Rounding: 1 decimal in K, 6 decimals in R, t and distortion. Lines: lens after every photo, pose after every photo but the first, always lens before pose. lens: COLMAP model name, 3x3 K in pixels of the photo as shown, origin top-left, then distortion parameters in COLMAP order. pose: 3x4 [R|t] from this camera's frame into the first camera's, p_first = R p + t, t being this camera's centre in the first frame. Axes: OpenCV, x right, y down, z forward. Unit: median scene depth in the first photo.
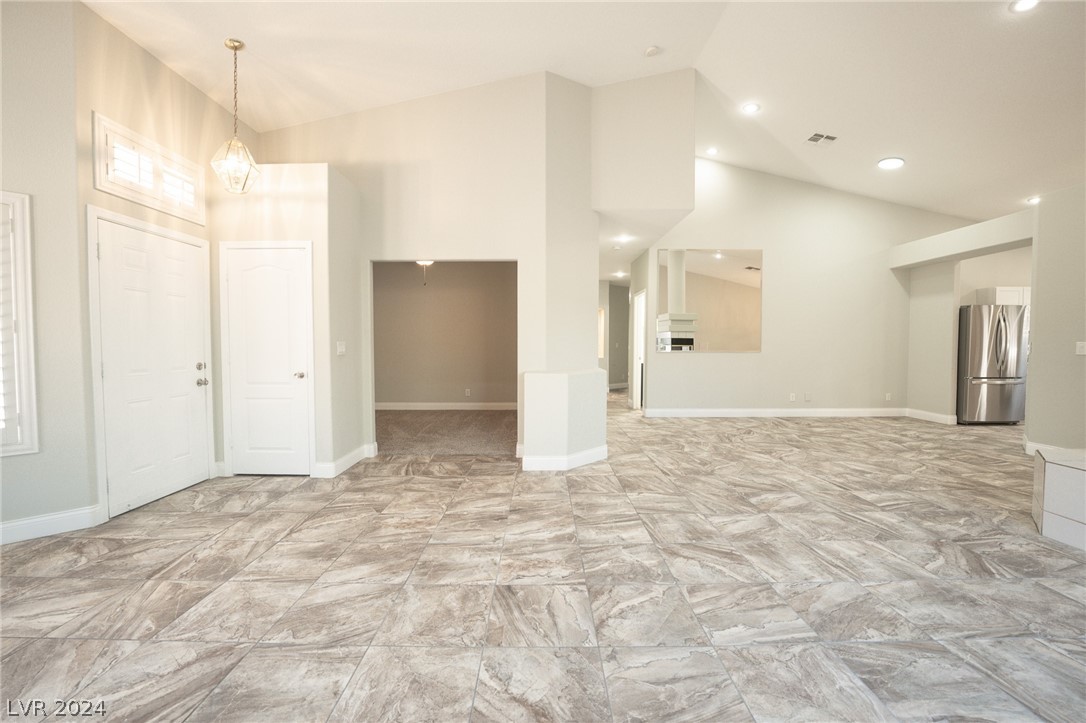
lens RADIAL K [[439.9, 0, 540.0], [0, 439.9, 361.2], [0, 0, 1]] dist [-0.025715, 0.000941]
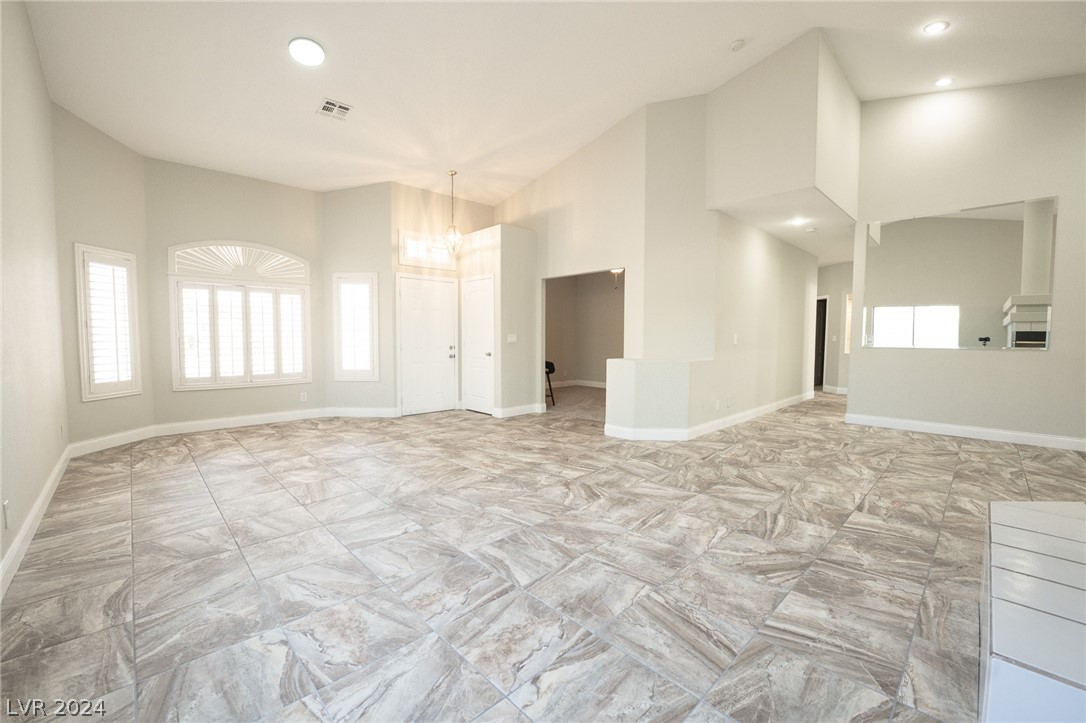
lens RADIAL K [[439.9, 0, 540.0], [0, 439.9, 361.2], [0, 0, 1]] dist [-0.025715, 0.000941]
pose [[0.690739, 0.043898, -0.721770, 0.973876], [-0.032379, 0.999032, 0.029775, 0.002616], [0.722379, 0.002804, 0.691492, -0.031574]]
